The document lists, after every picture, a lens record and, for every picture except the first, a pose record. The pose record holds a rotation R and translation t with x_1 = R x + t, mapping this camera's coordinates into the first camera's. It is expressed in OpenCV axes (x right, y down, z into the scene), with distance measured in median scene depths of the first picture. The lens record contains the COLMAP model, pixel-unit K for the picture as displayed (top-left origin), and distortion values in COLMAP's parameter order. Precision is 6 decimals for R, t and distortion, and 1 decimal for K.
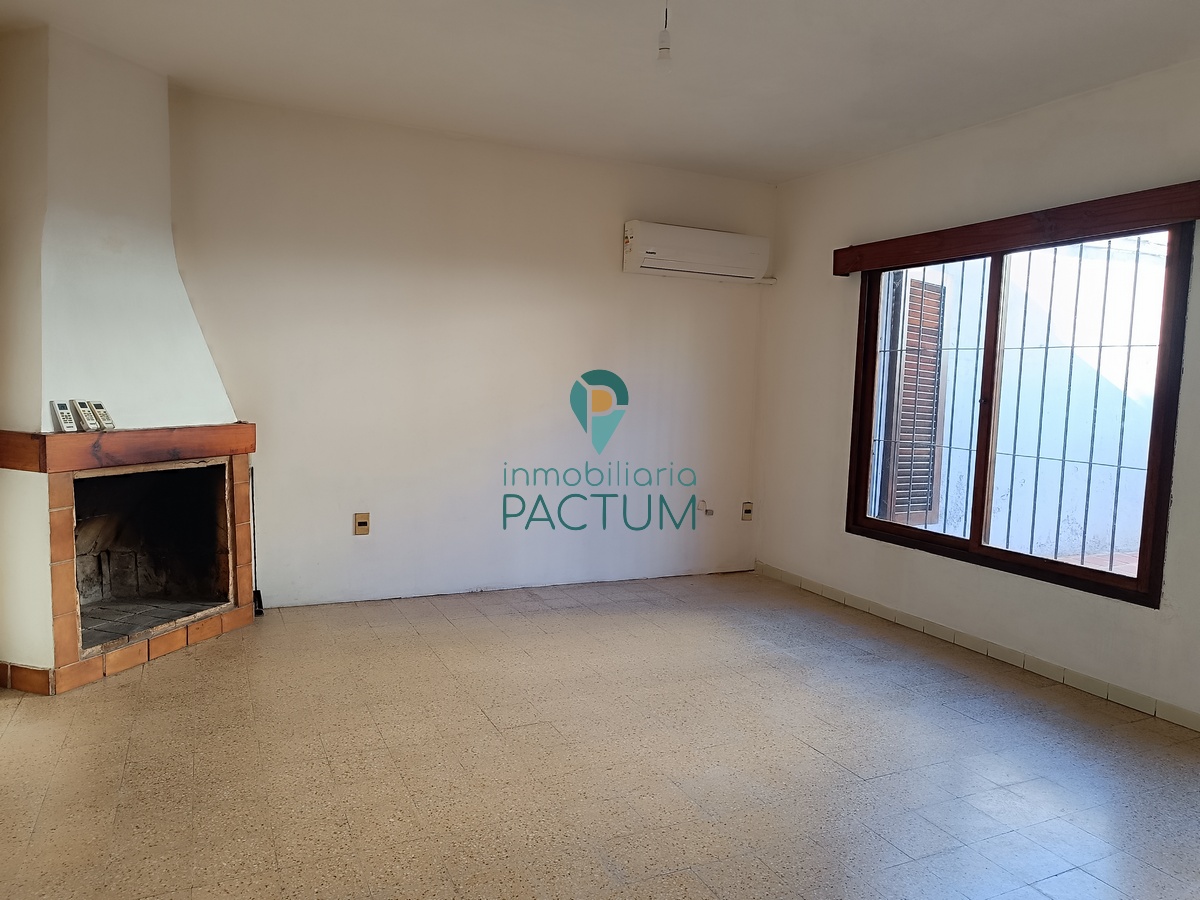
lens RADIAL K [[827.2, 0, 598.1], [0, 827.2, 452.8], [0, 0, 1]] dist [0.030489, -0.032808]
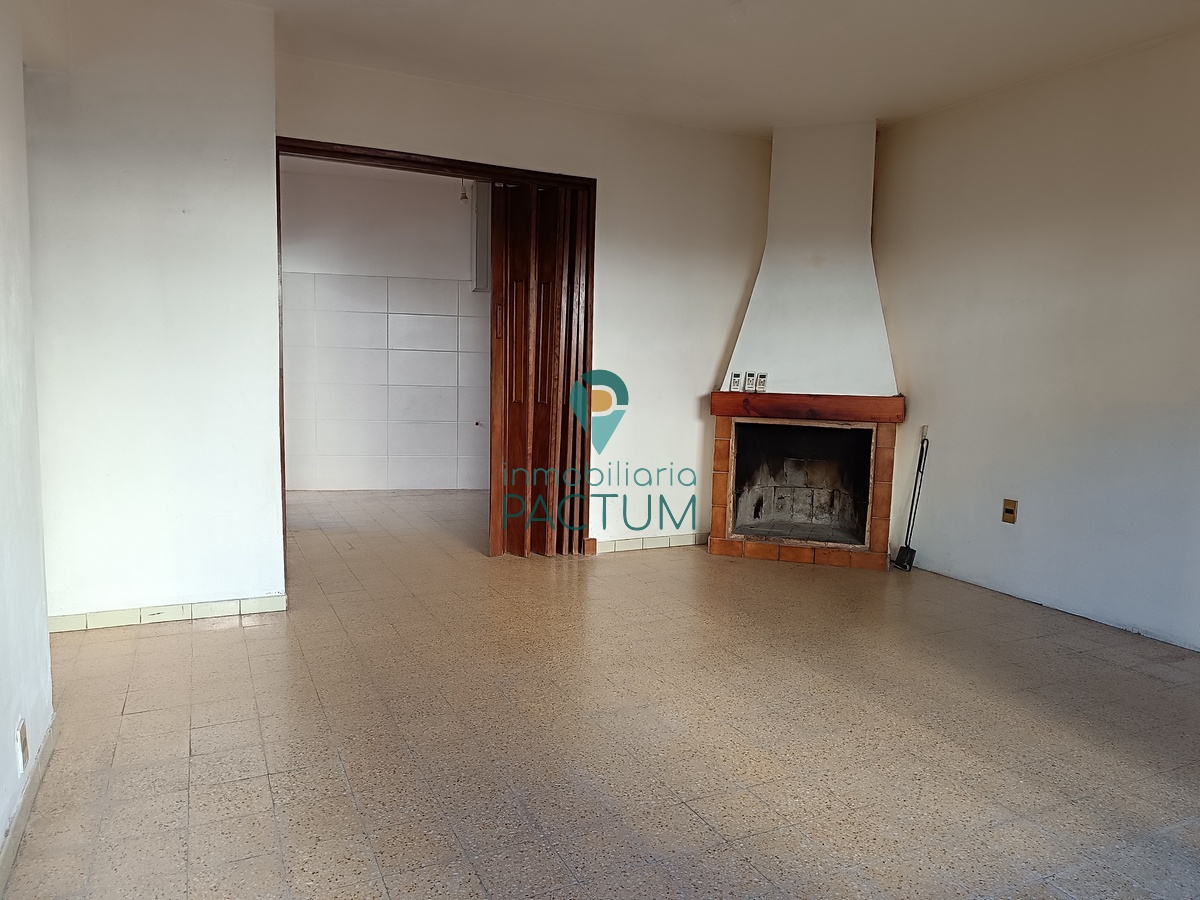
lens RADIAL K [[827.2, 0, 570.4], [0, 827.2, 447.6], [0, 0, 1]] dist [0.030489, -0.032808]
pose [[-0.022462, 0.066801, -0.997513, 0.727157], [-0.110475, 0.991489, 0.068885, 0.005174], [0.993625, 0.111748, -0.014891, 0.568926]]
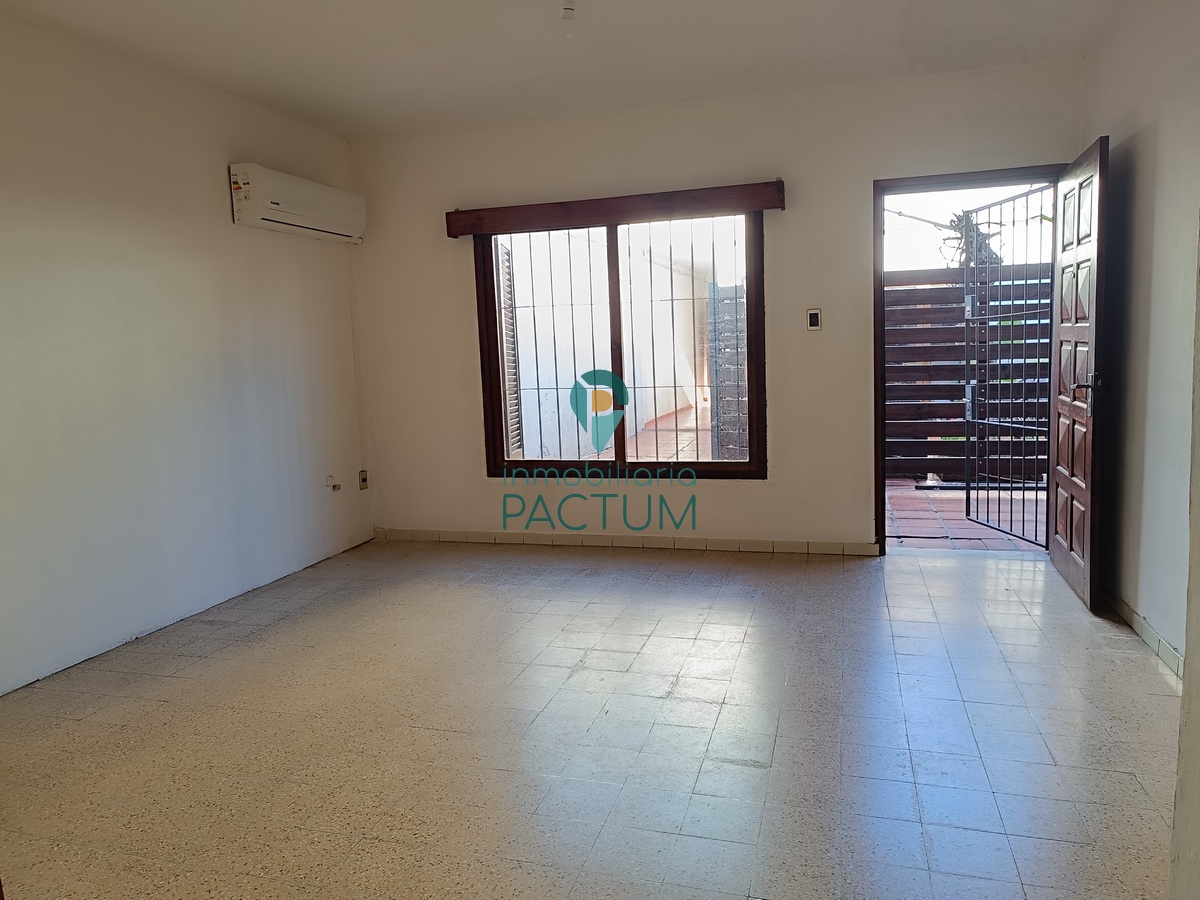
lens RADIAL K [[827.2, 0, 593.9], [0, 827.2, 447.0], [0, 0, 1]] dist [0.030489, -0.032808]
pose [[0.669988, -0.150485, 0.726960, -0.462819], [0.126315, 0.988069, 0.088120, -0.025888], [-0.731547, 0.032786, 0.681003, 0.194417]]
